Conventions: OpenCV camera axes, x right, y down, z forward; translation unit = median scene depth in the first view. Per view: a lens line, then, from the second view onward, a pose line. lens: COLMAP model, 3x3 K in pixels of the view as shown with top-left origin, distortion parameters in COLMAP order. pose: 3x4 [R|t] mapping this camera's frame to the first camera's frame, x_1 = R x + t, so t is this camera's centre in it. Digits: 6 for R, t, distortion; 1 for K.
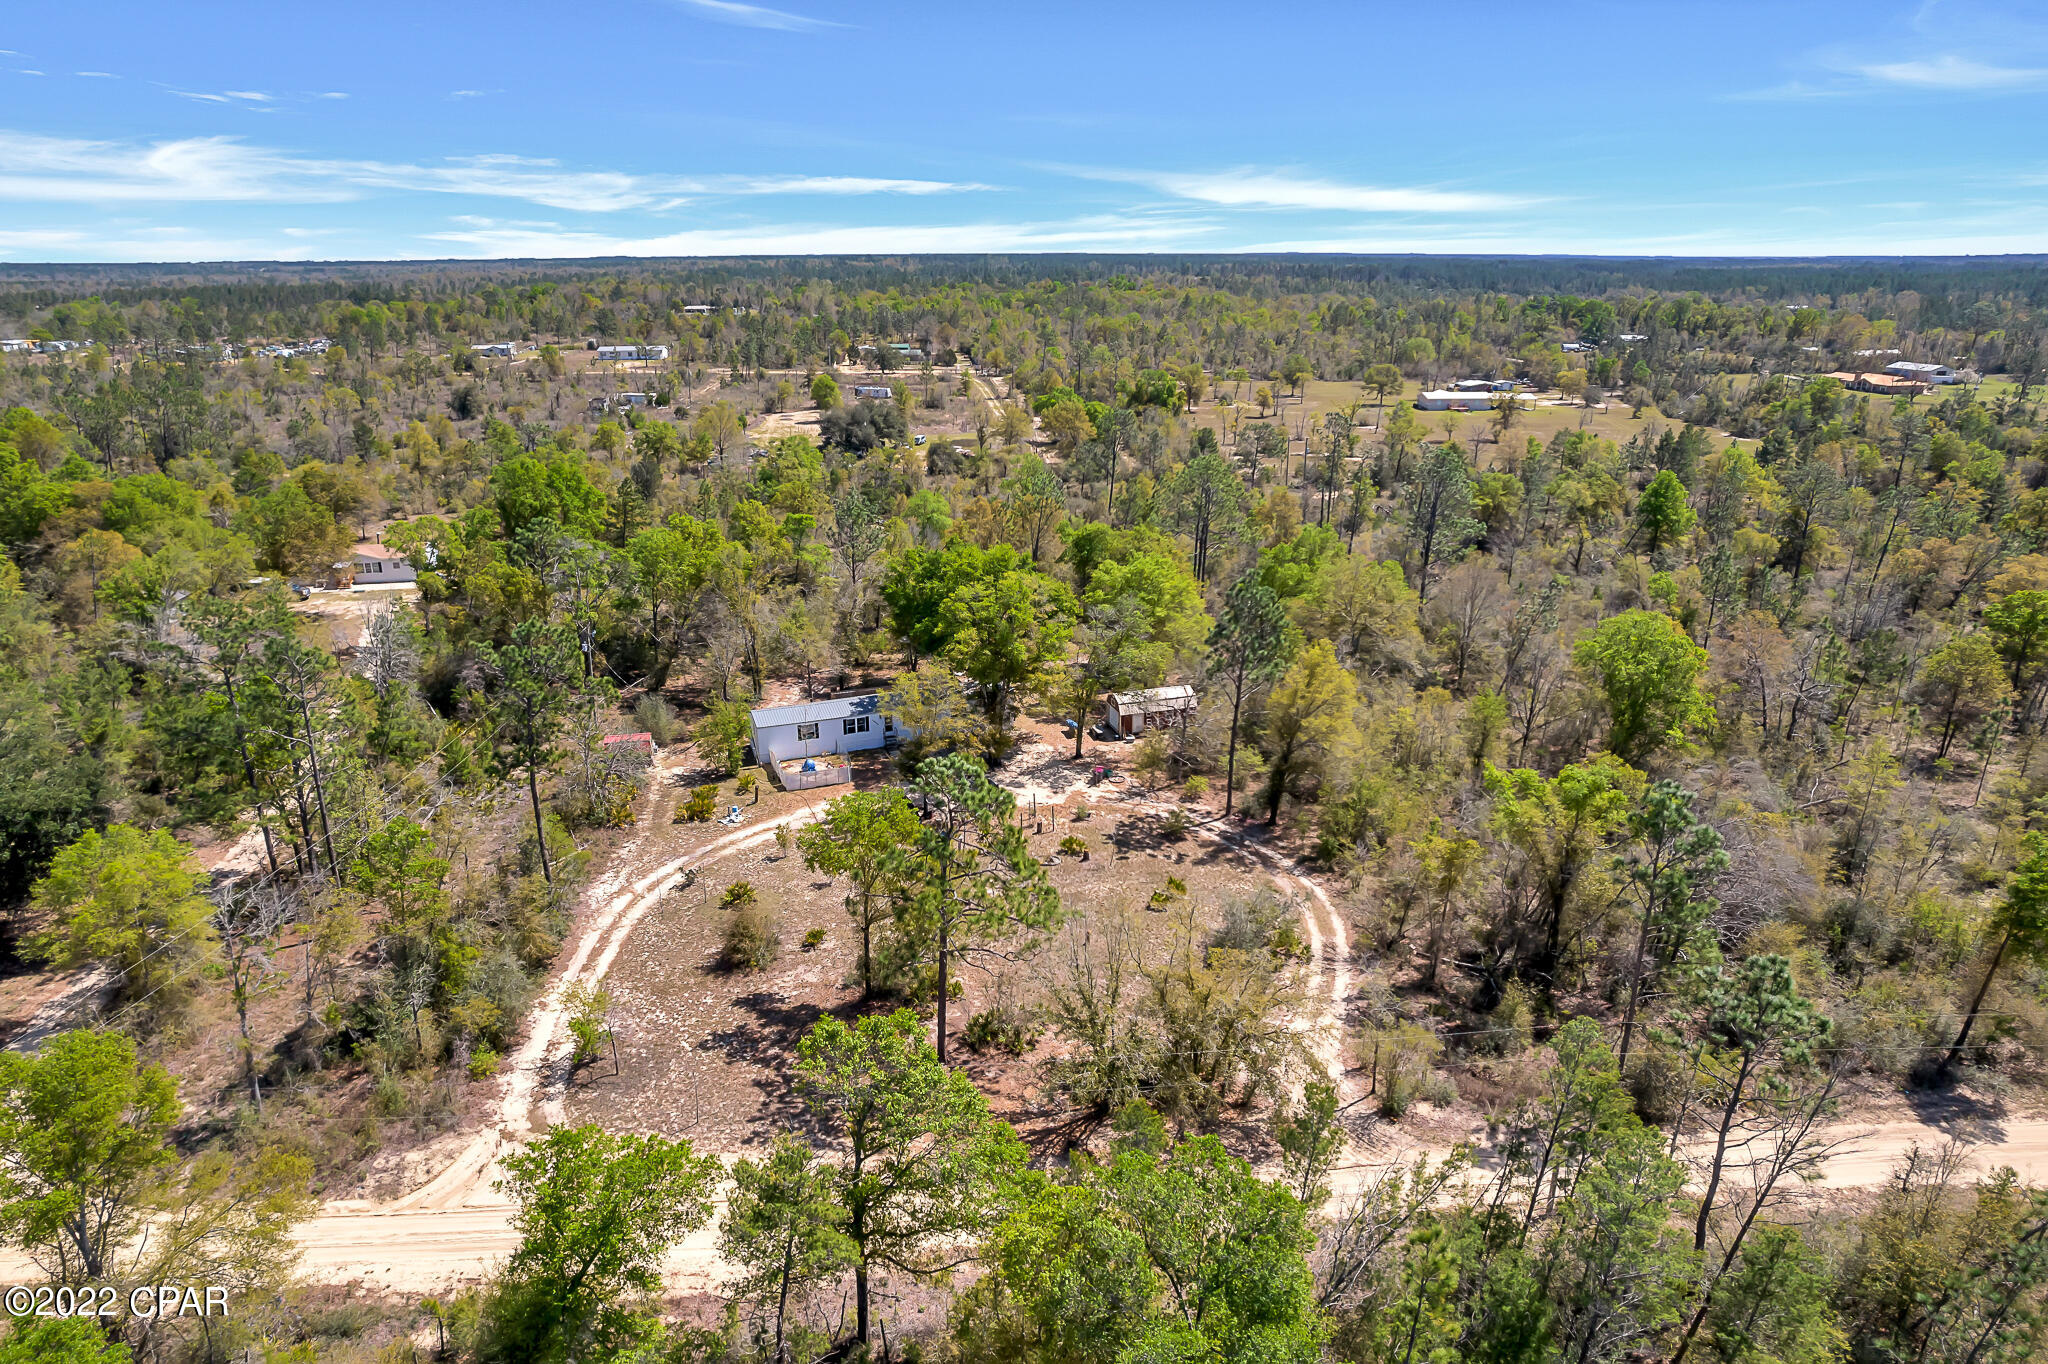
lens RADIAL K [[1316.4, 0, 1021.6], [0, 1316.4, 681.8], [0, 0, 1]] dist [-0.067138, 0.061529]
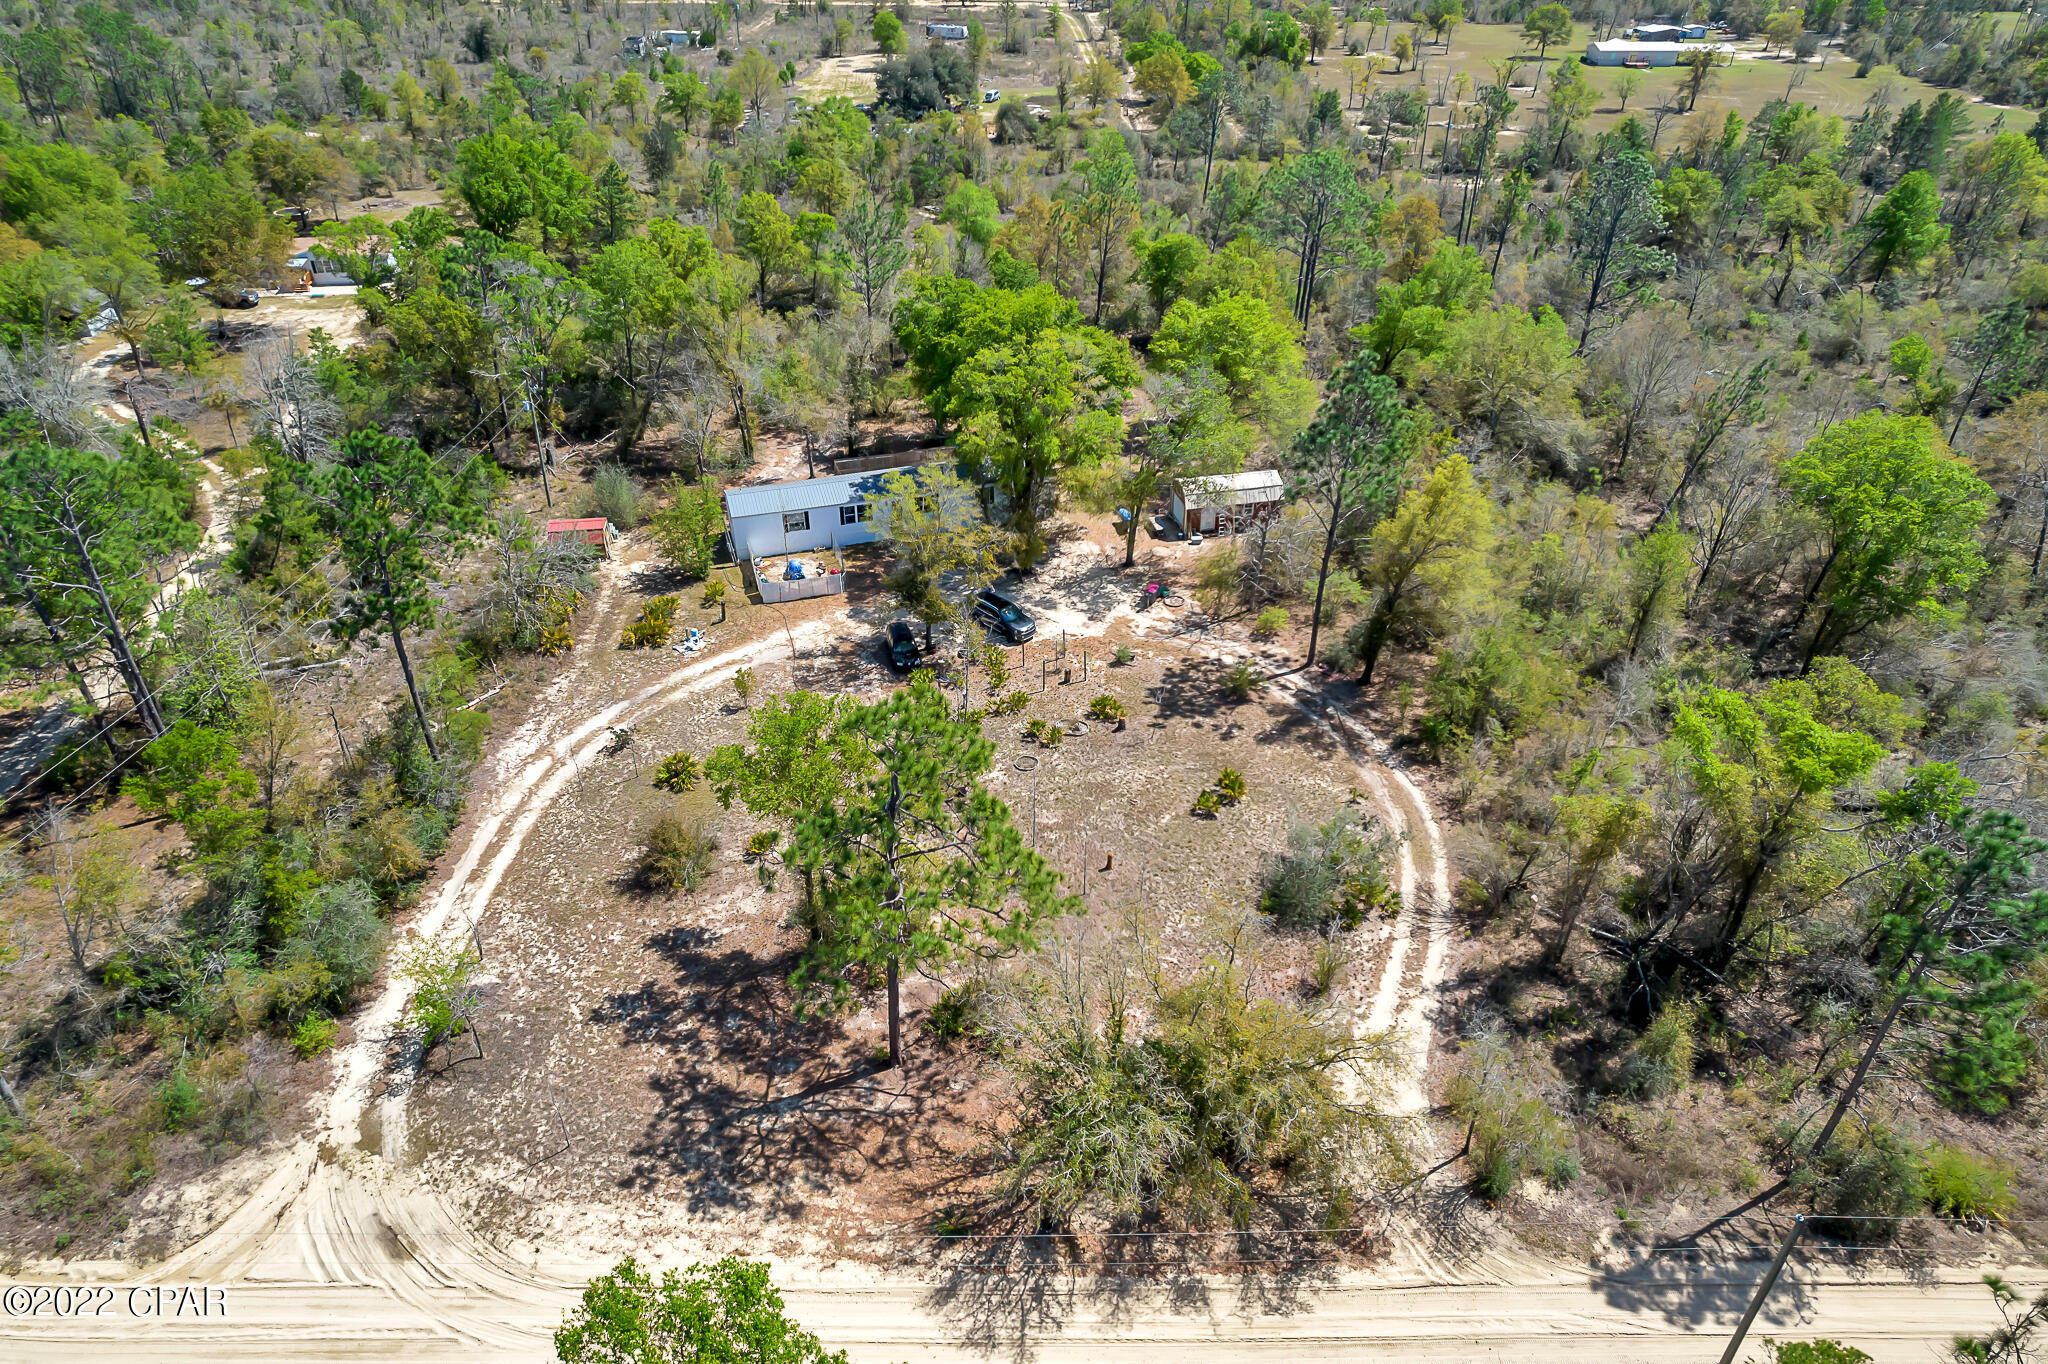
lens RADIAL K [[1316.4, 0, 1019.1], [0, 1316.4, 699.4], [0, 0, 1]] dist [-0.067138, 0.061529]
pose [[0.996977, 0.044733, -0.063526, 0.033206], [-0.026515, 0.964430, 0.263006, -0.077636], [0.073032, -0.260526, 0.962701, 0.214614]]
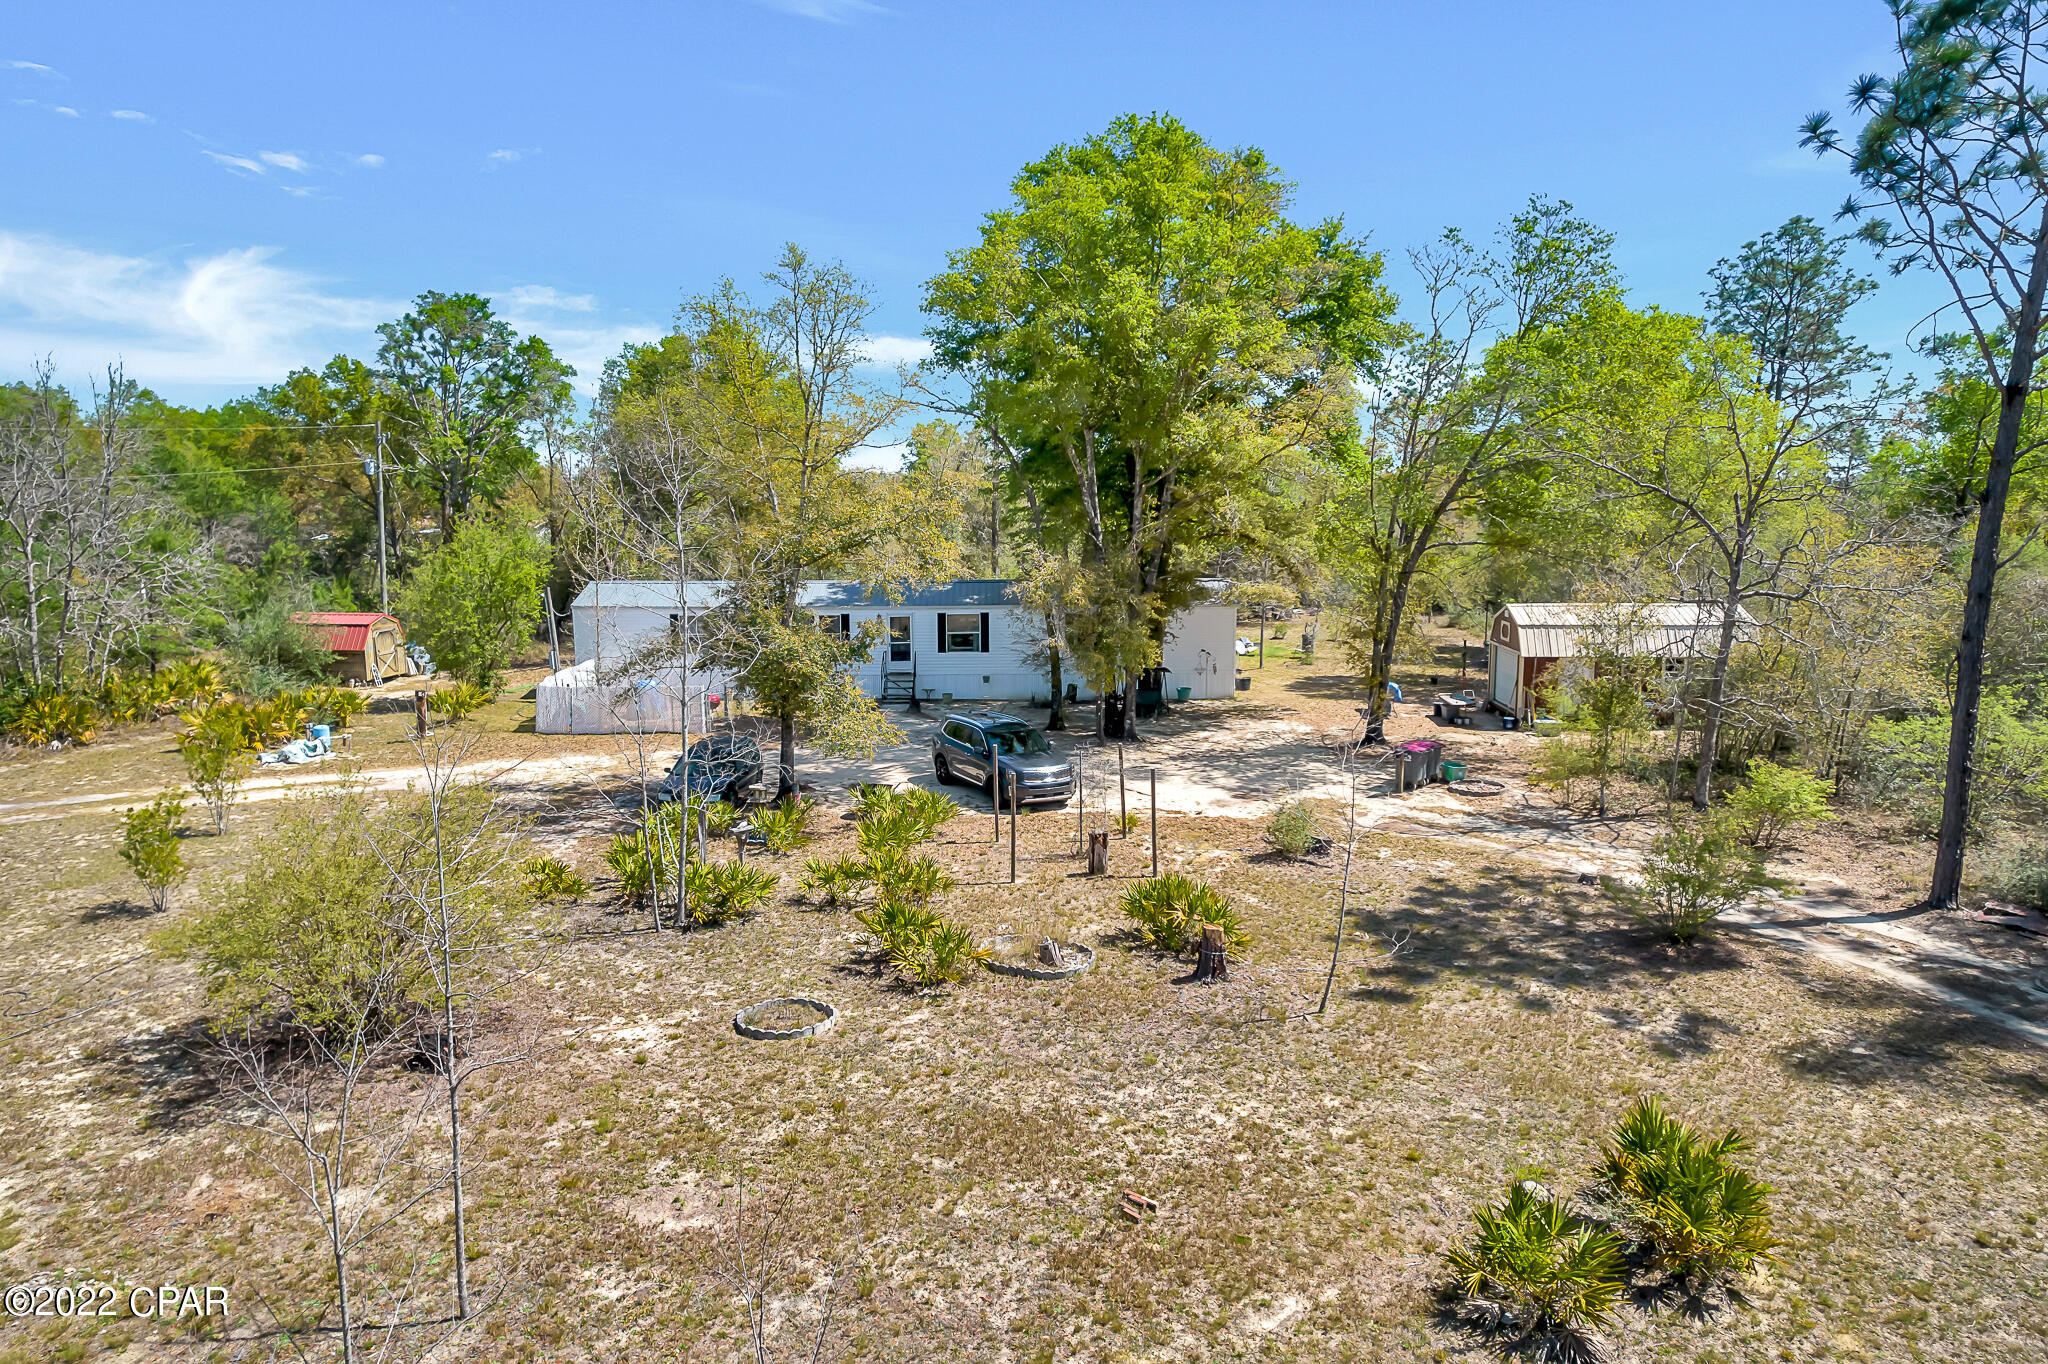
lens RADIAL K [[1316.4, 0, 1017.3], [0, 1316.4, 680.9], [0, 0, 1]] dist [-0.067138, 0.061529]
pose [[0.933080, 0.049511, -0.356245, 0.082006], [-0.112296, 0.981069, -0.157777, 0.111712], [0.341689, 0.187224, 0.920975, 0.700941]]
